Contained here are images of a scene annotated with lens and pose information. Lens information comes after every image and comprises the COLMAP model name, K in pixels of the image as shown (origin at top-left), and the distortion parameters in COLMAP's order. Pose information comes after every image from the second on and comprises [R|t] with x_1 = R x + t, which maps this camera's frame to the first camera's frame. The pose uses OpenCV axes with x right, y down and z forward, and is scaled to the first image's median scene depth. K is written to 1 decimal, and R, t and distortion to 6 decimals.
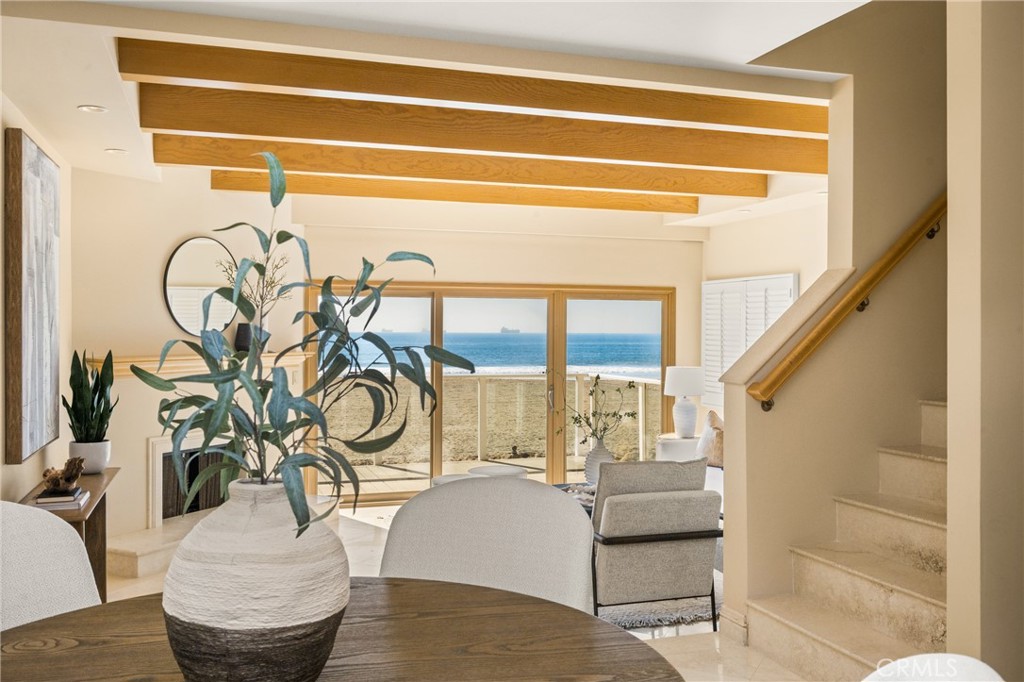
lens RADIAL K [[905.7, 0, 512.0], [0, 905.7, 341.0], [0, 0, 1]] dist [-0.015205, -0.011798]
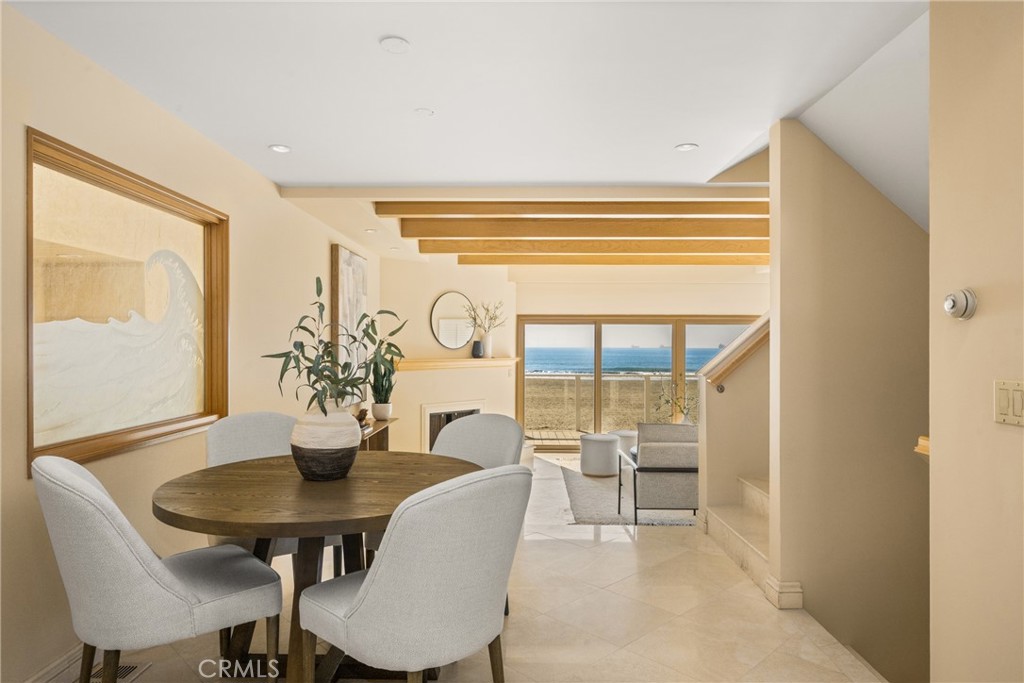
lens RADIAL K [[626.6, 0, 511.6], [0, 626.6, 347.3], [0, 0, 1]] dist [-0.000119, -0.000105]
pose [[0.942892, 0.000499, -0.333099, 0.224001], [-0.004064, 0.999942, -0.010006, 0.005985], [0.333074, 0.010788, 0.942839, -0.148016]]
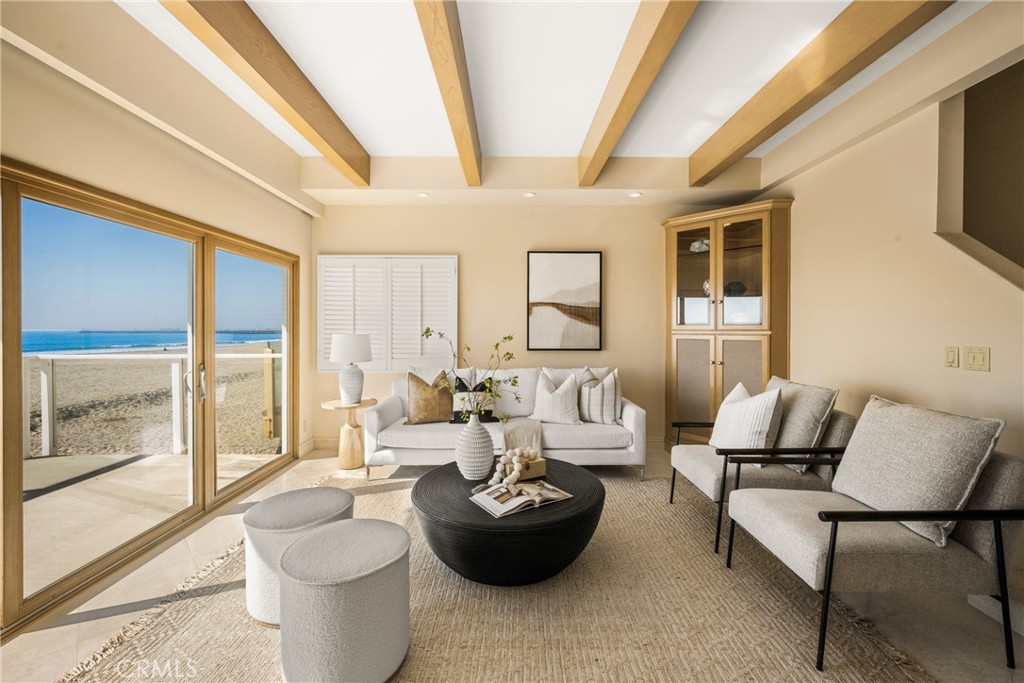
lens RADIAL K [[423.2, 0, 511.1], [0, 423.2, 335.9], [0, 0, 1]] dist [-0.000824, -0.000103]
pose [[0.306124, -0.021951, 0.951738, -0.330123], [0.014675, 0.999724, 0.018338, 0.039300], [-0.951878, 0.008353, 0.306362, 1.091436]]
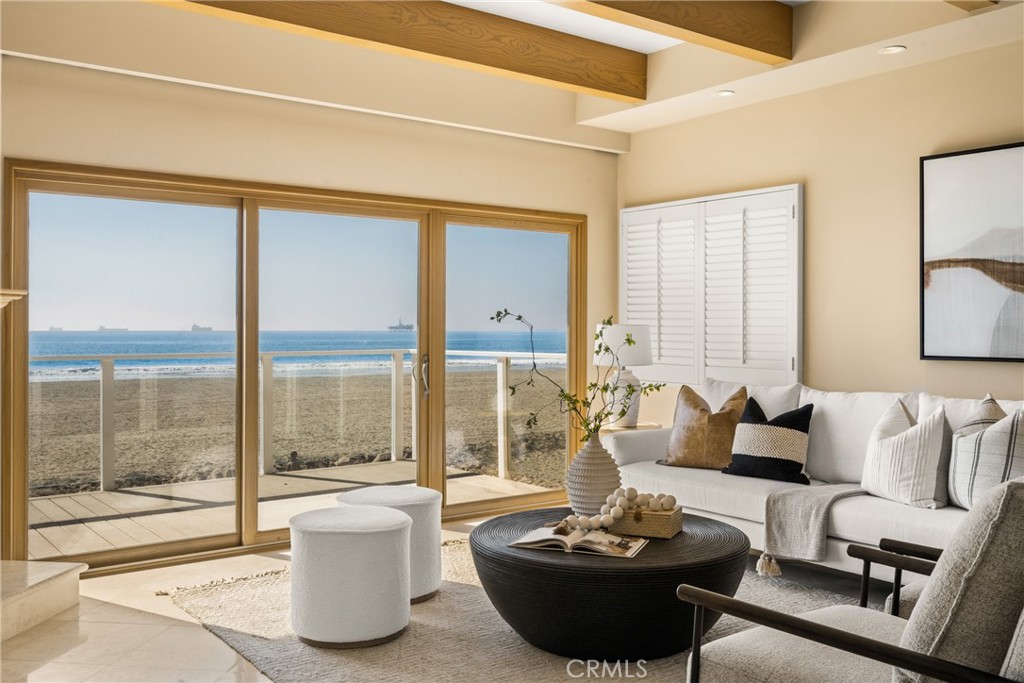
lens RADIAL K [[905.7, 0, 512.0], [0, 905.7, 341.5], [0, 0, 1]] dist [-0.015205, -0.011798]
pose [[0.944987, -0.007900, 0.327013, -0.180892], [0.007236, 0.999969, 0.003249, 0.061871], [-0.327028, -0.000705, 0.945014, 0.604150]]
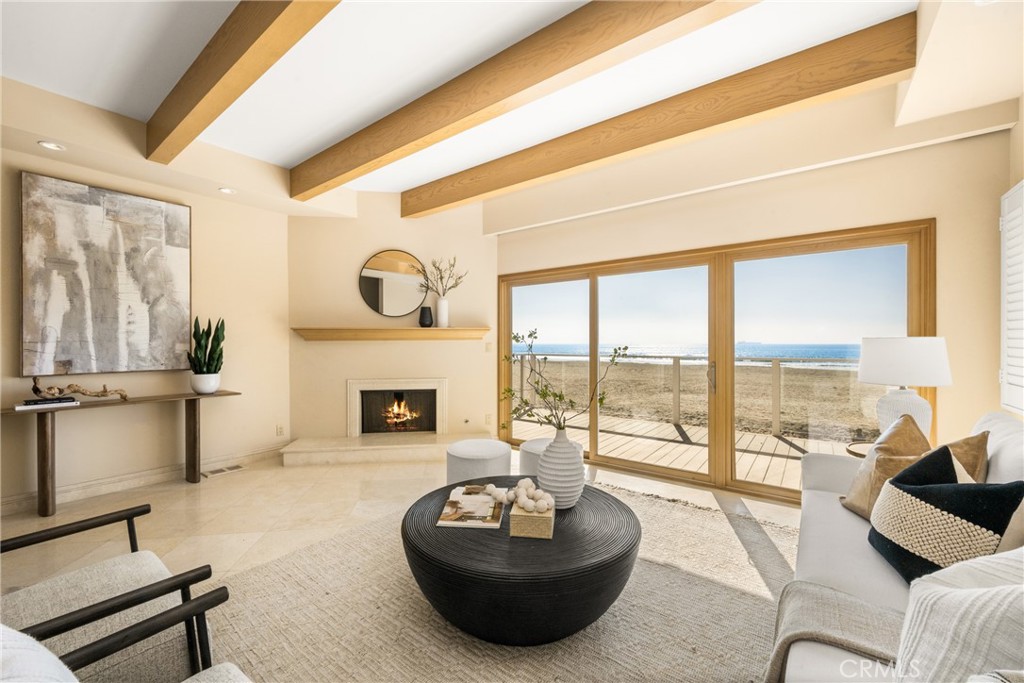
lens RADIAL K [[406.9, 0, 510.6], [0, 406.9, 344.7], [0, 0, 1]] dist [-0.000260, -0.000037]
pose [[0.556703, 0.003402, -0.830704, 0.430798], [-0.006493, 0.999979, -0.000255, 0.053639], [0.830686, 0.005536, 0.556714, 1.017613]]
